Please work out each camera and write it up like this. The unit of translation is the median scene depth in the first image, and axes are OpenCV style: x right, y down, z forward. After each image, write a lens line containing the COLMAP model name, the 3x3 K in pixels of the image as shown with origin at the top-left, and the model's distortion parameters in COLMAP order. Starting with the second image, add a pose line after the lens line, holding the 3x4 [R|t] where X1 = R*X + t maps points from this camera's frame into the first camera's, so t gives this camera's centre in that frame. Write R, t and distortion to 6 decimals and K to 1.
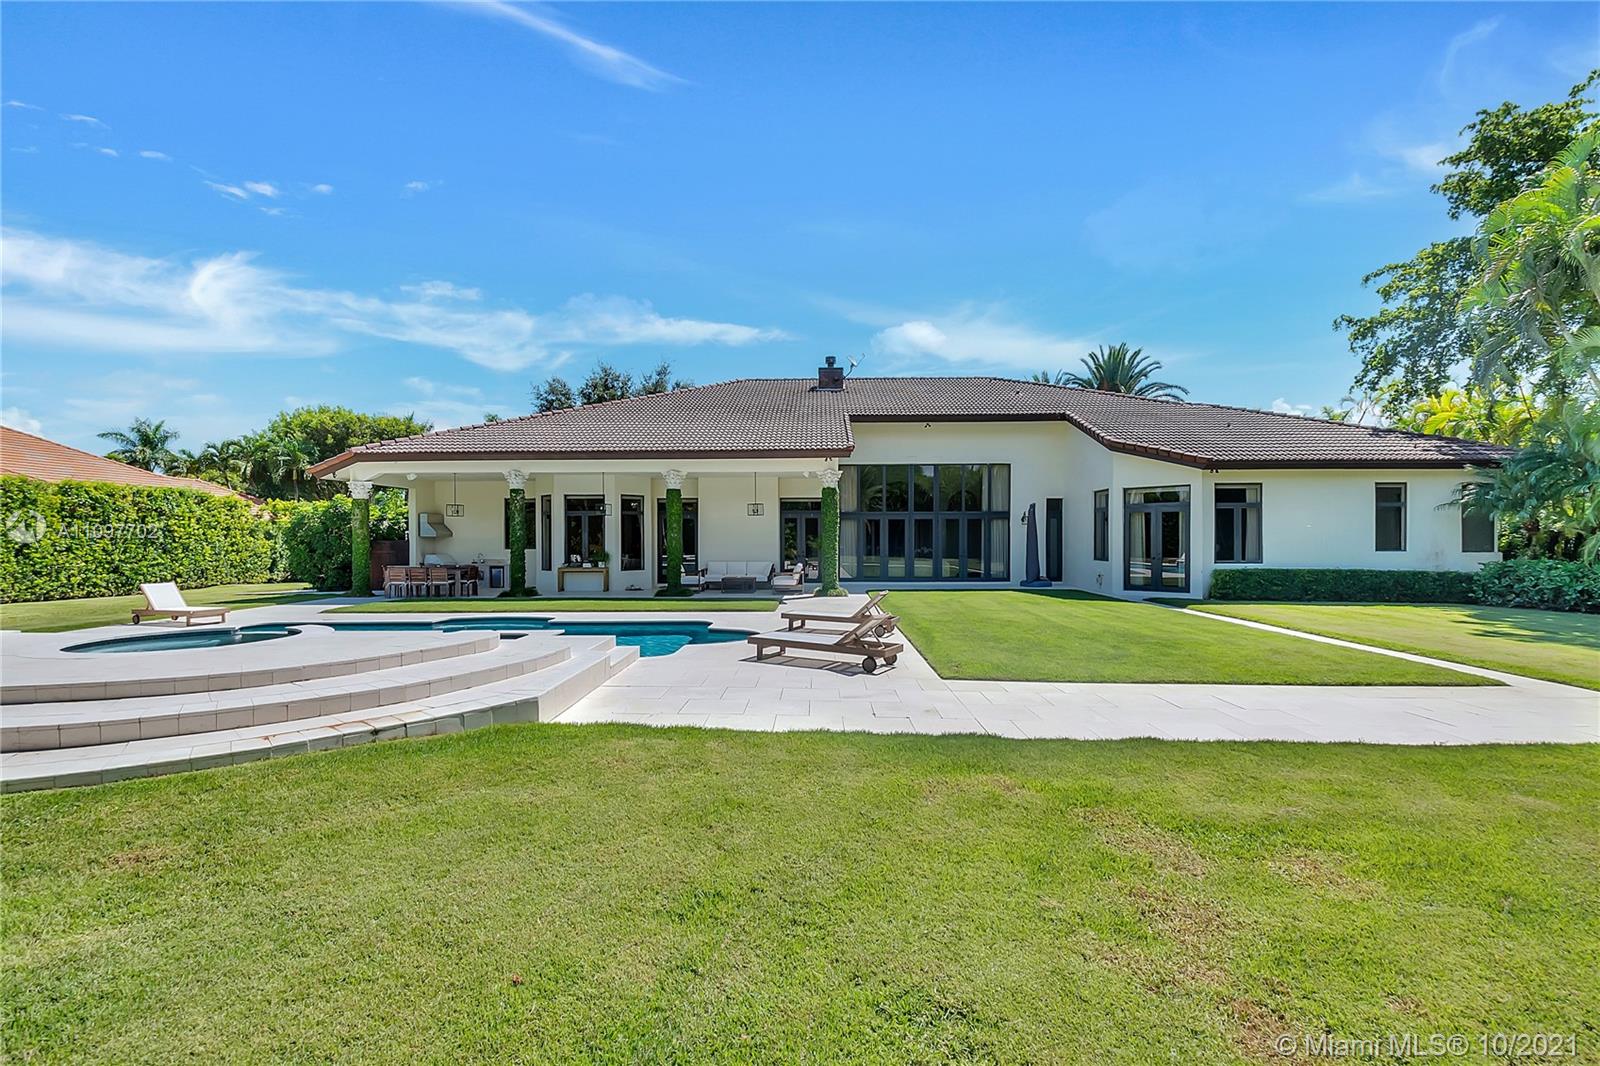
lens RADIAL K [[714.6, 0, 792.9], [0, 714.6, 549.6], [0, 0, 1]] dist [-0.005386, -0.000681]
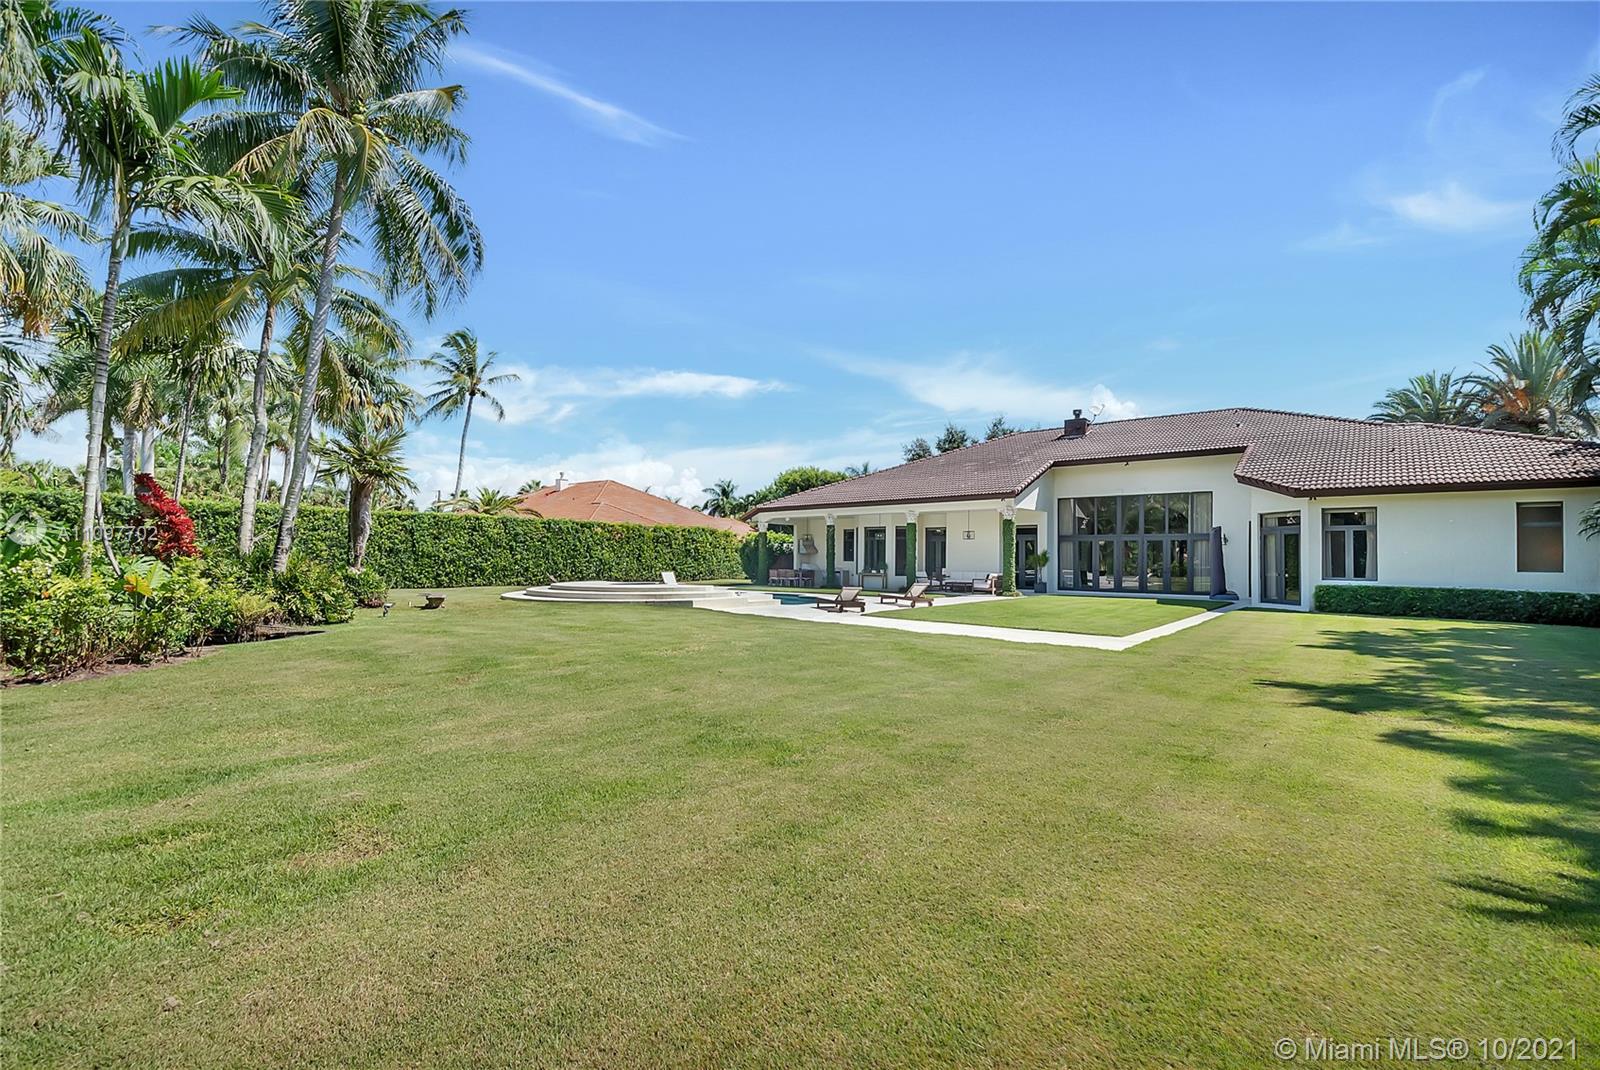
lens RADIAL K [[714.6, 0, 792.9], [0, 714.6, 551.6], [0, 0, 1]] dist [-0.005386, -0.000681]
pose [[0.774311, 0.003633, -0.632794, 0.575434], [-0.019176, 0.999659, -0.017726, 0.009346], [0.632514, 0.025860, 0.774117, -0.347321]]
